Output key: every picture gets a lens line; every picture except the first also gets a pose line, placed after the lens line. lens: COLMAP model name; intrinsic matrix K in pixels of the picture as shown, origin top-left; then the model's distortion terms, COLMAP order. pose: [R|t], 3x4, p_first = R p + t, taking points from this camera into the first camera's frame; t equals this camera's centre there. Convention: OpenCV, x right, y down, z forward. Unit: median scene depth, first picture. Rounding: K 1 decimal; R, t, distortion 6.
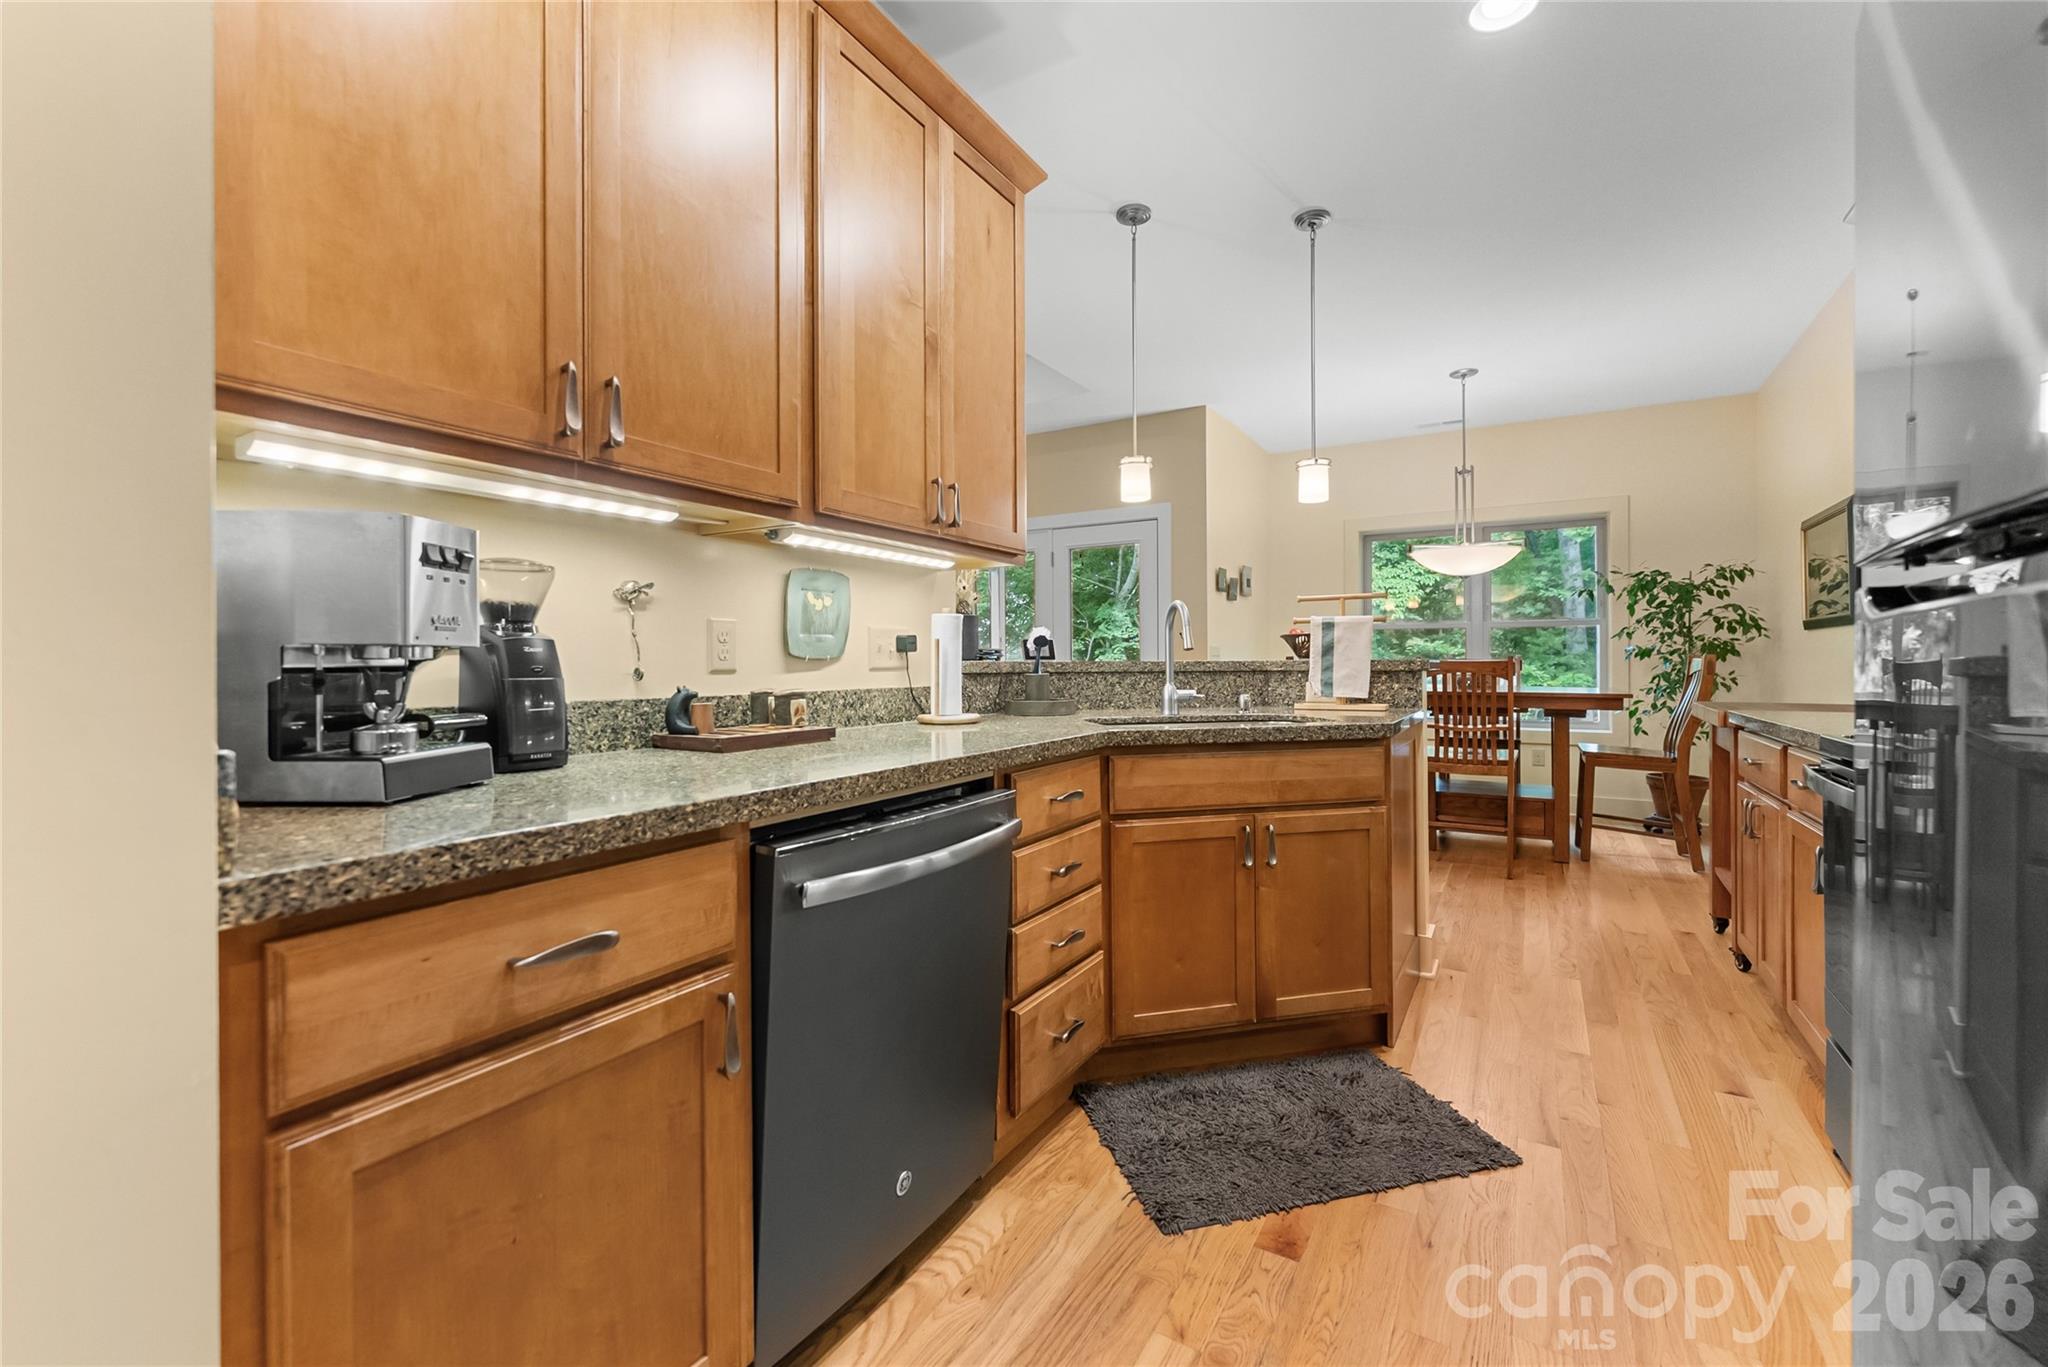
lens RADIAL K [[829.5, 0, 1029.4], [0, 829.5, 666.0], [0, 0, 1]] dist [-0.000623, -0.000127]
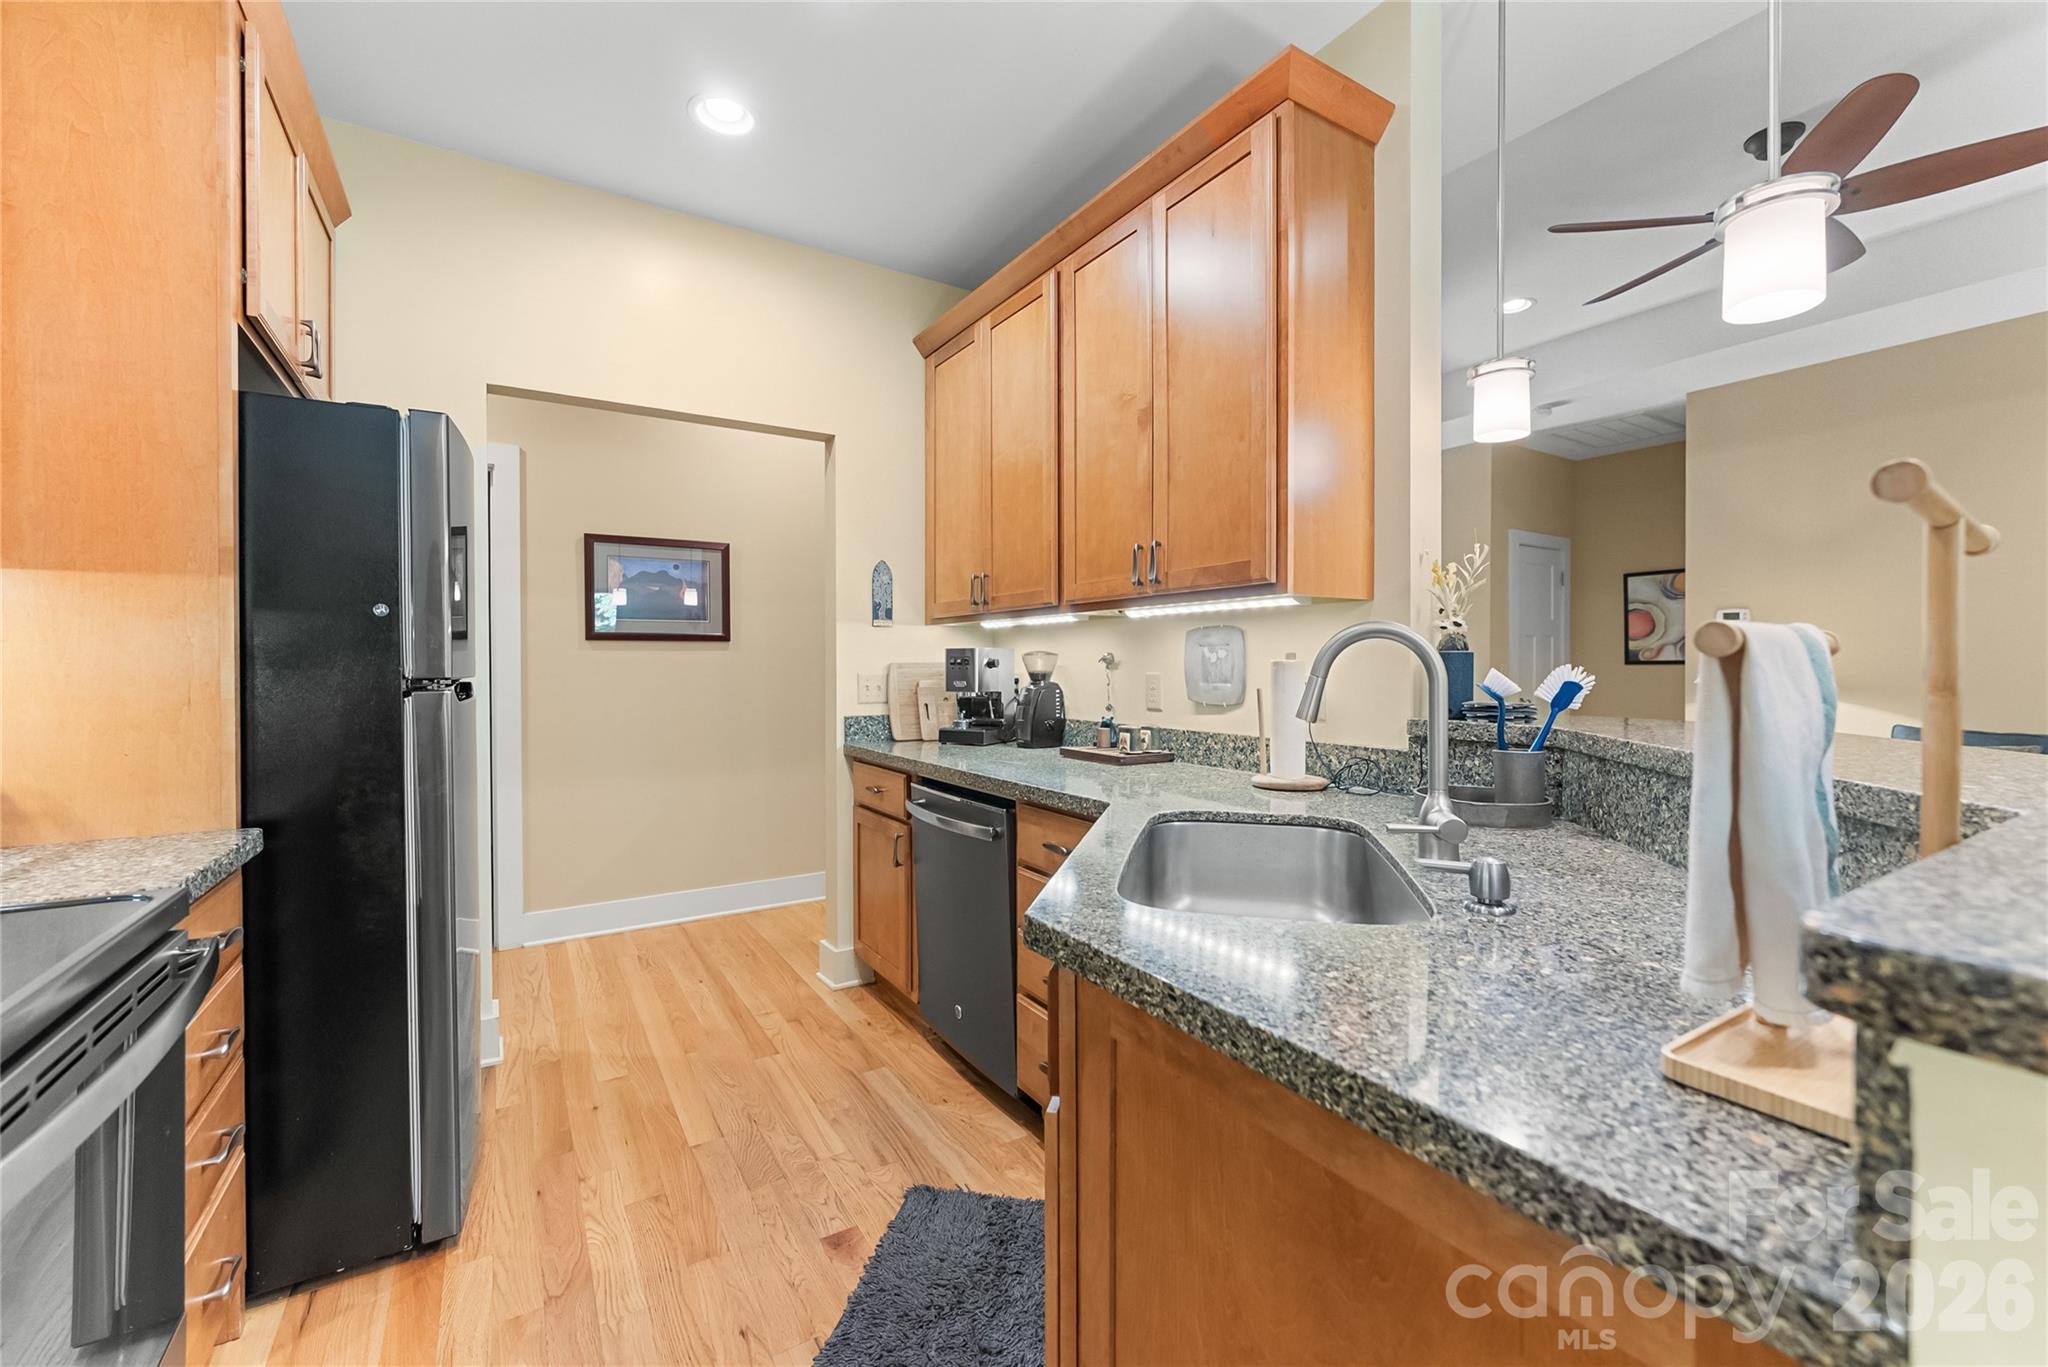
lens RADIAL K [[829.5, 0, 1020.6], [0, 829.5, 674.2], [0, 0, 1]] dist [-0.000623, -0.000127]
pose [[-0.450923, 0.012244, -0.892479, 0.618619], [-0.003128, 0.999878, 0.015298, -0.046966], [0.892558, 0.009690, -0.450829, 0.891734]]
